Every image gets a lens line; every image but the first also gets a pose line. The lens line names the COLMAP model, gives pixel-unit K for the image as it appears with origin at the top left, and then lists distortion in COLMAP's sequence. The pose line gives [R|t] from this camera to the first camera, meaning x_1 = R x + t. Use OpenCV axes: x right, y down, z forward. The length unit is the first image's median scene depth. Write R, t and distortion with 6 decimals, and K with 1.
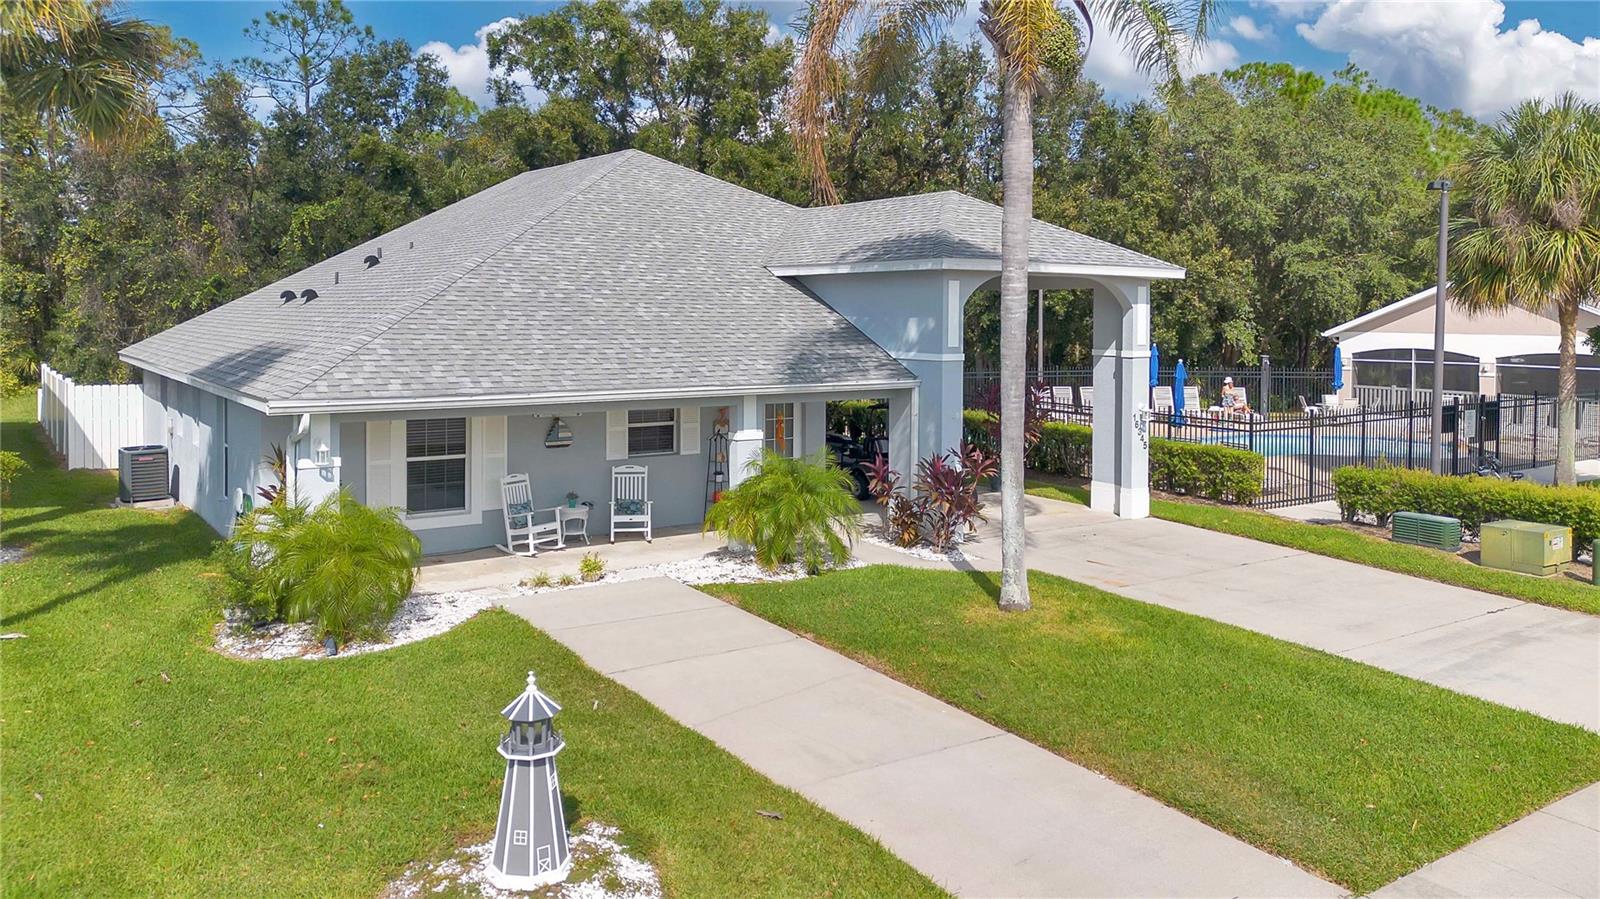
lens RADIAL K [[1133.1, 0, 800.0], [0, 1133.1, 449.5], [0, 0, 1]] dist [0.001257, -0.001282]
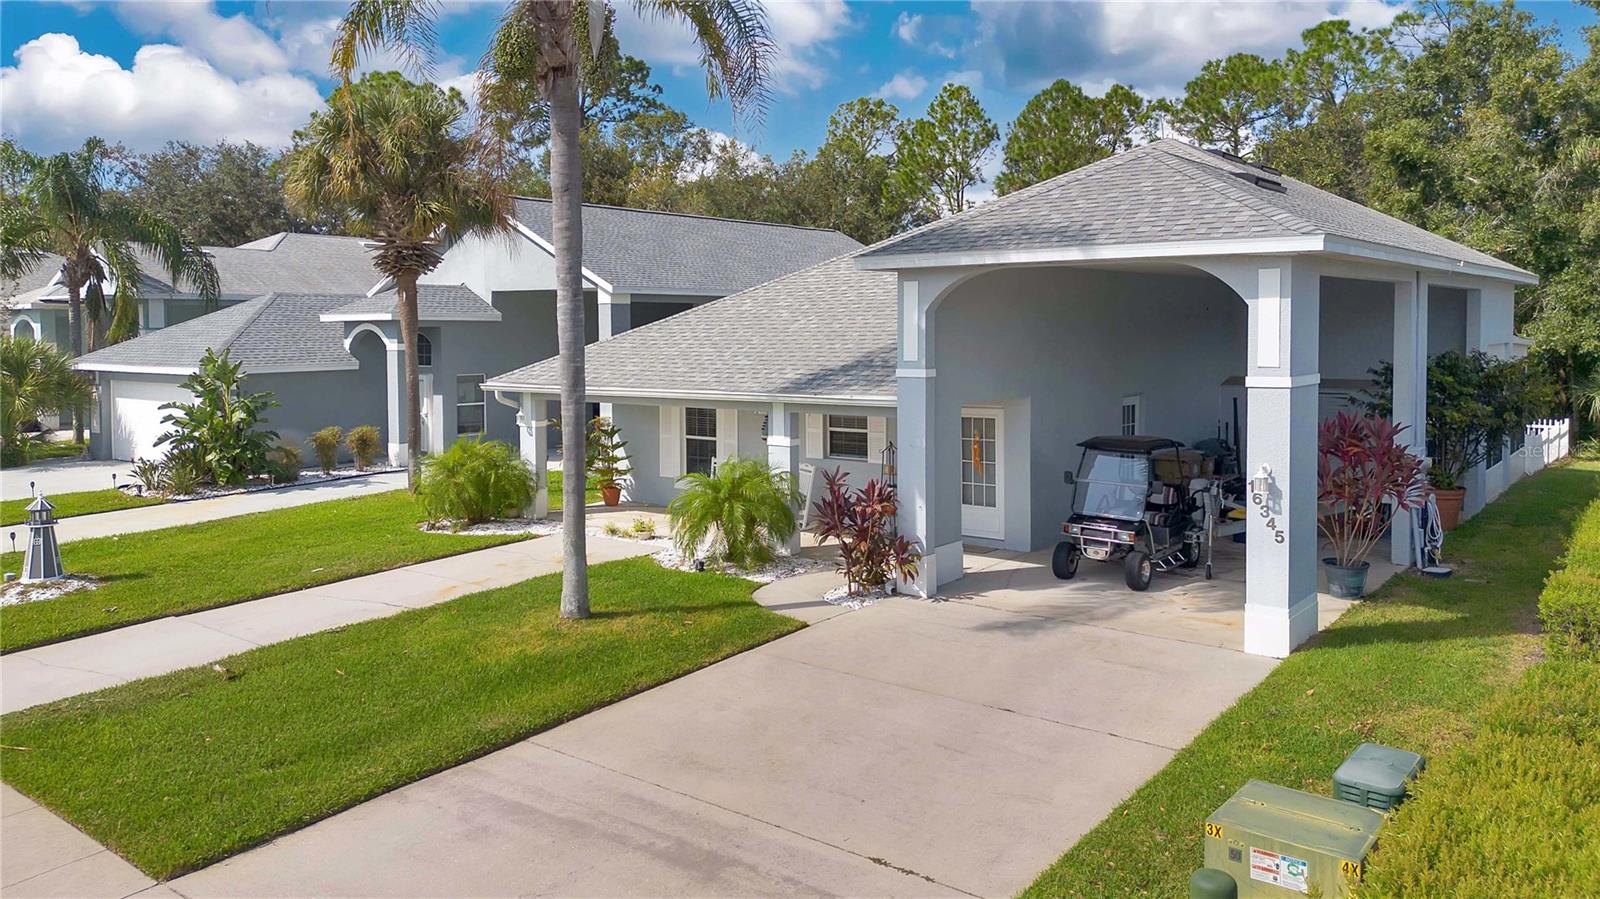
lens RADIAL K [[1133.1, 0, 800.0], [0, 1133.1, 449.5], [0, 0, 1]] dist [0.001257, -0.001282]
pose [[0.318900, 0.090581, -0.943450, 0.933109], [-0.109720, 0.992258, 0.058180, -0.066547], [0.941416, 0.084962, 0.326370, 0.677310]]
